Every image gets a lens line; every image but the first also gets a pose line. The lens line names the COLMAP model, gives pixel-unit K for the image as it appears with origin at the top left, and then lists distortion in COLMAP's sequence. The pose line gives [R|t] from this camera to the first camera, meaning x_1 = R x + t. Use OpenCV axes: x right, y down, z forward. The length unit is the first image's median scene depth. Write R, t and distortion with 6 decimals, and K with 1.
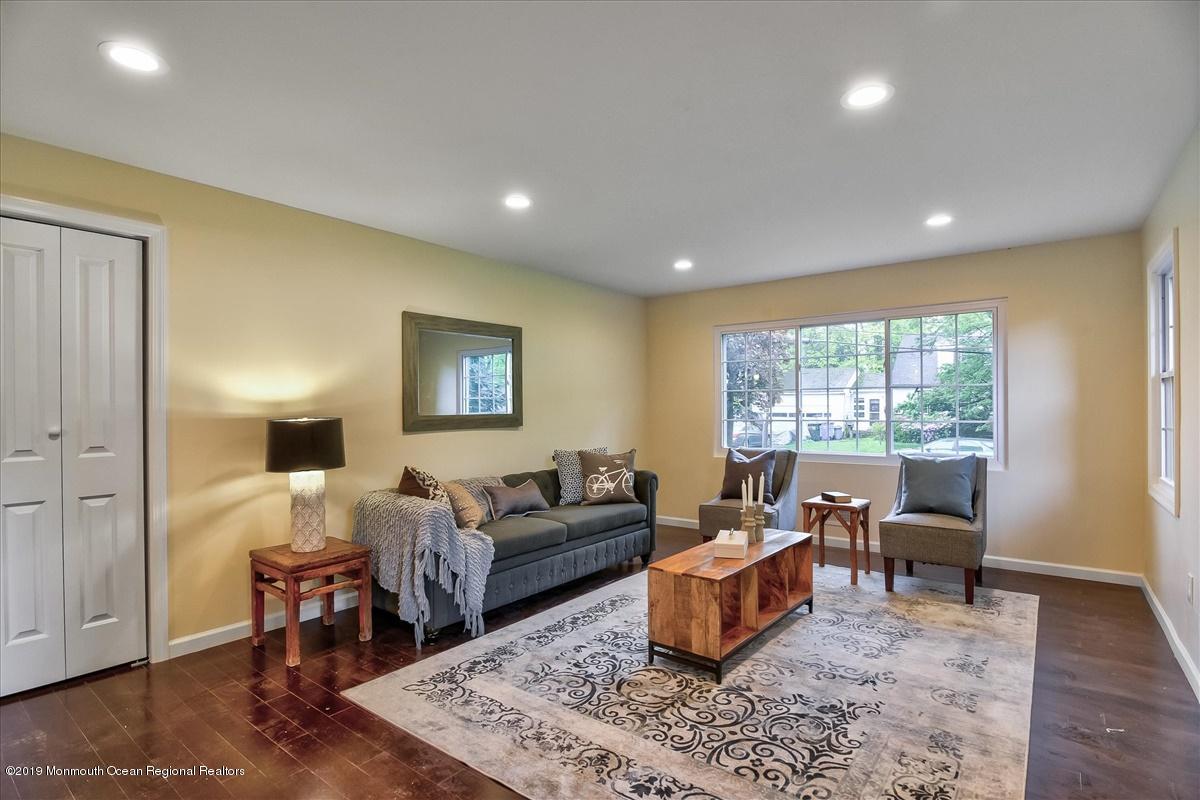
lens RADIAL K [[586.1, 0, 593.4], [0, 586.1, 405.9], [0, 0, 1]] dist [-0.006677, -0.001853]
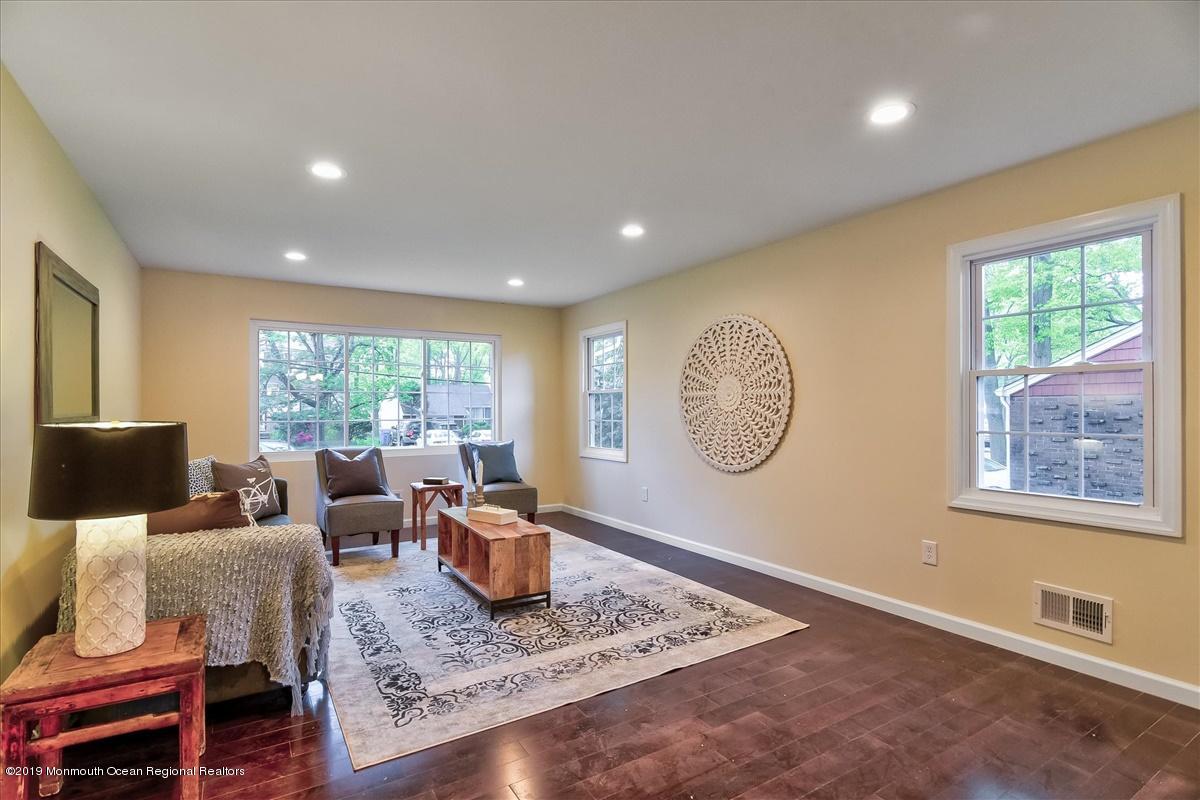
lens RADIAL K [[586.1, 0, 594.9], [0, 586.1, 406.6], [0, 0, 1]] dist [-0.006677, -0.001853]
pose [[0.347788, 0.007244, 0.937545, -1.001369], [-0.002845, 0.999974, -0.006671, 0.009918], [-0.937569, -0.000348, 0.347799, 0.403166]]
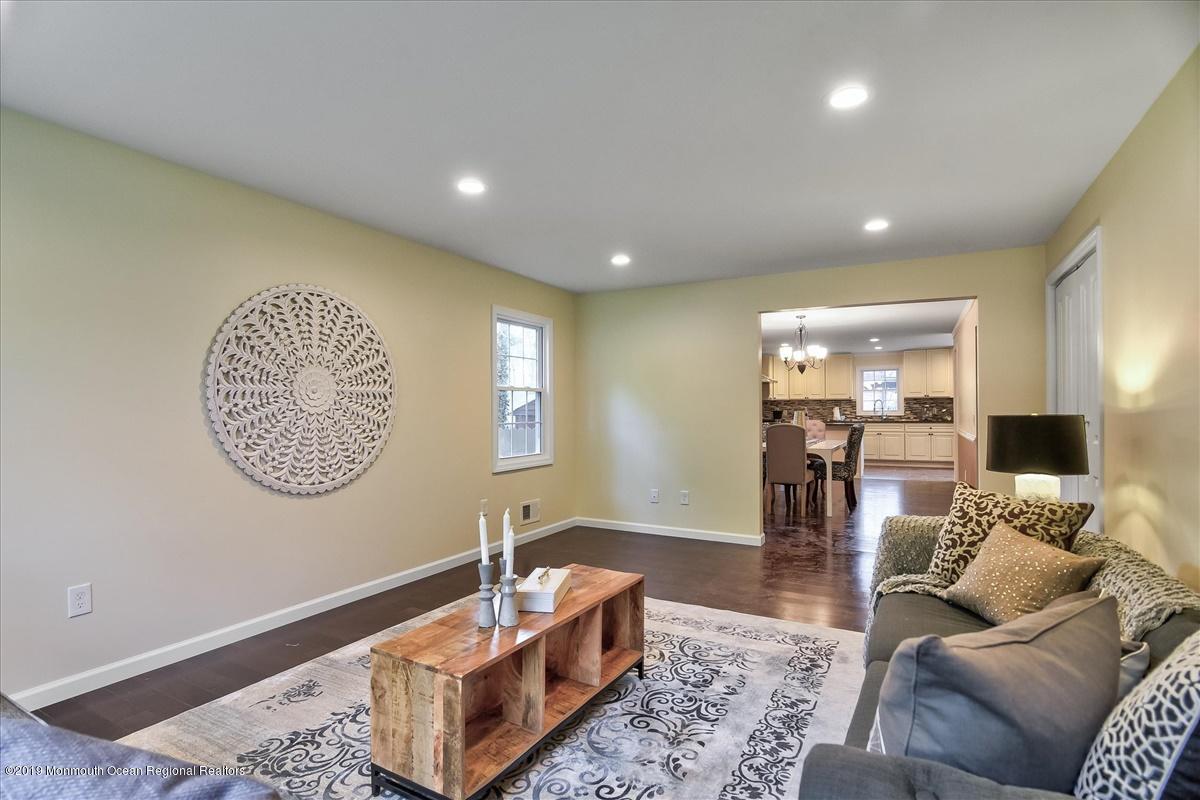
lens RADIAL K [[586.1, 0, 604.5], [0, 586.1, 400.3], [0, 0, 1]] dist [-0.006677, -0.001853]
pose [[-0.984449, 0.003811, -0.175631, 0.334727], [0.007077, 0.999814, -0.017968, 0.010552], [0.175530, -0.018932, -0.984292, 2.008993]]
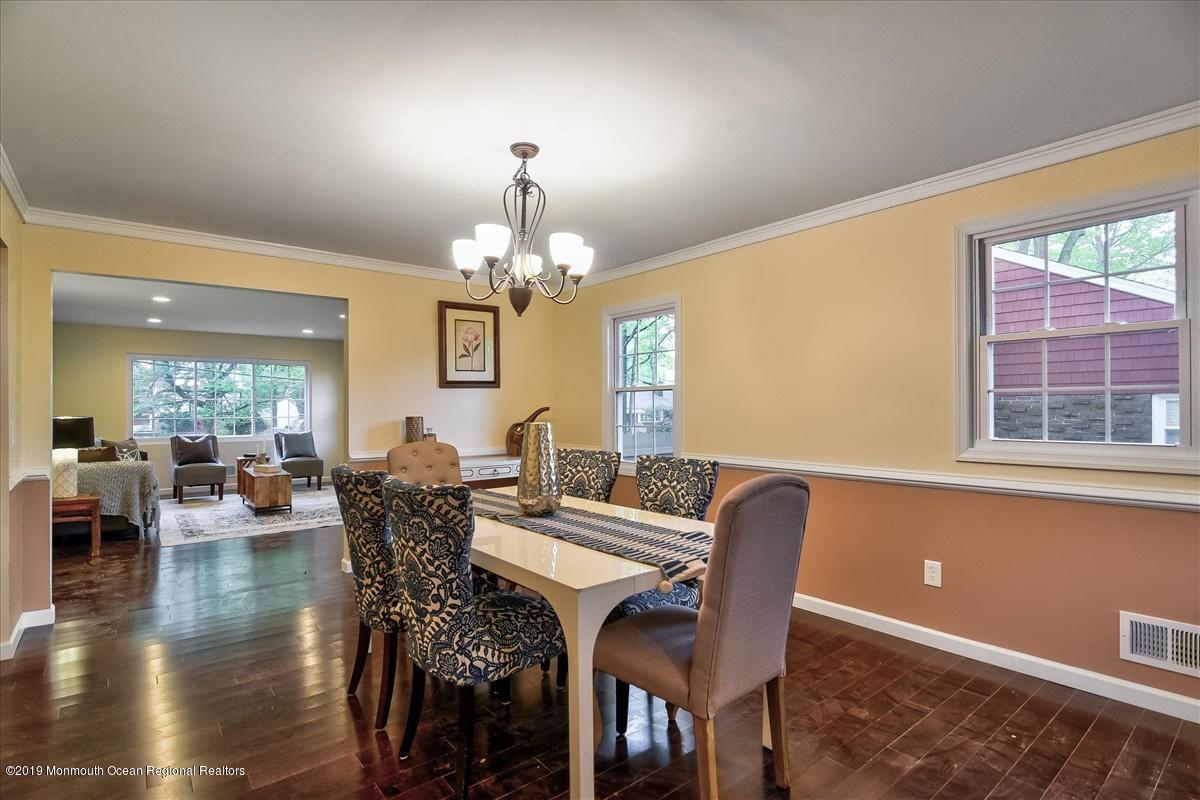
lens RADIAL K [[586.1, 0, 599.4], [0, 586.1, 408.0], [0, 0, 1]] dist [-0.006677, -0.001853]
pose [[0.217398, 0.006698, 0.976060, -2.017729], [-0.004023, 0.999974, -0.005966, 0.001912], [-0.976075, -0.002630, 0.217419, -0.926395]]
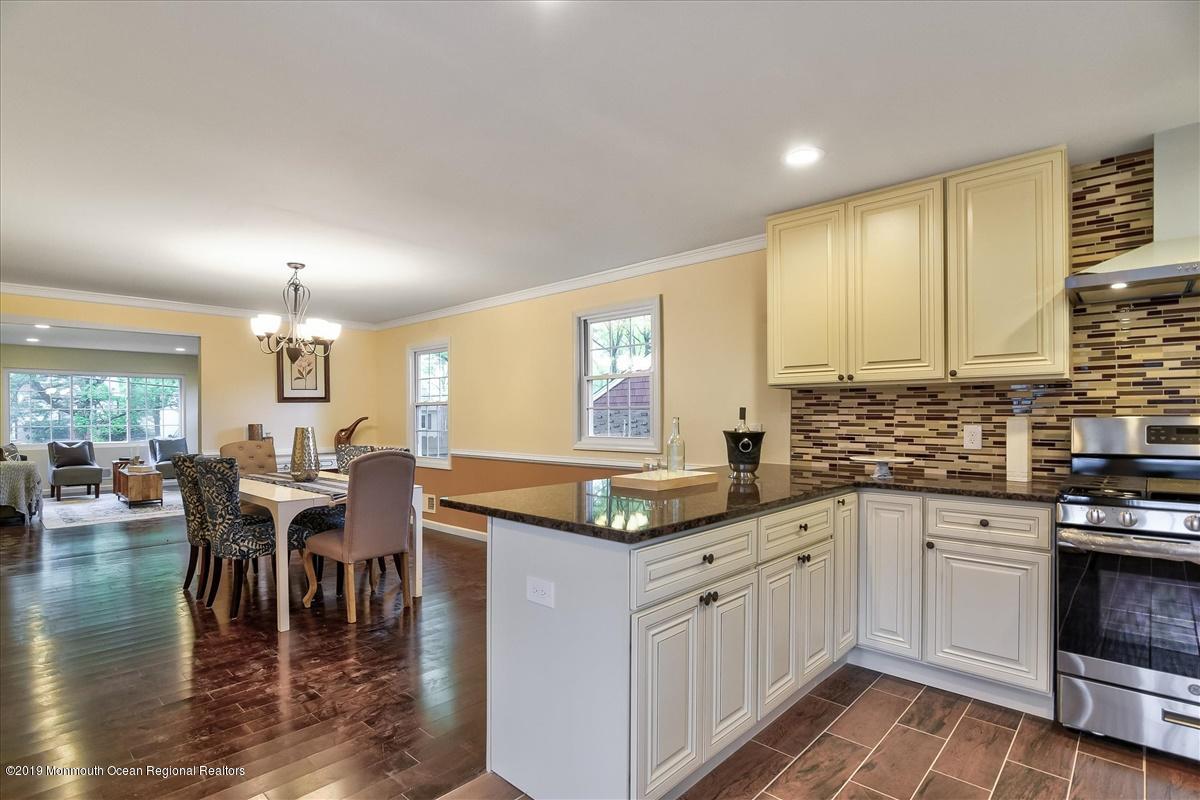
lens RADIAL K [[586.1, 0, 592.1], [0, 586.1, 419.6], [0, 0, 1]] dist [-0.006677, -0.001853]
pose [[0.087310, 0.000470, 0.996181, -2.652214], [-0.003233, 0.999995, -0.000188, -0.002400], [-0.996176, -0.003204, 0.087311, -1.559148]]
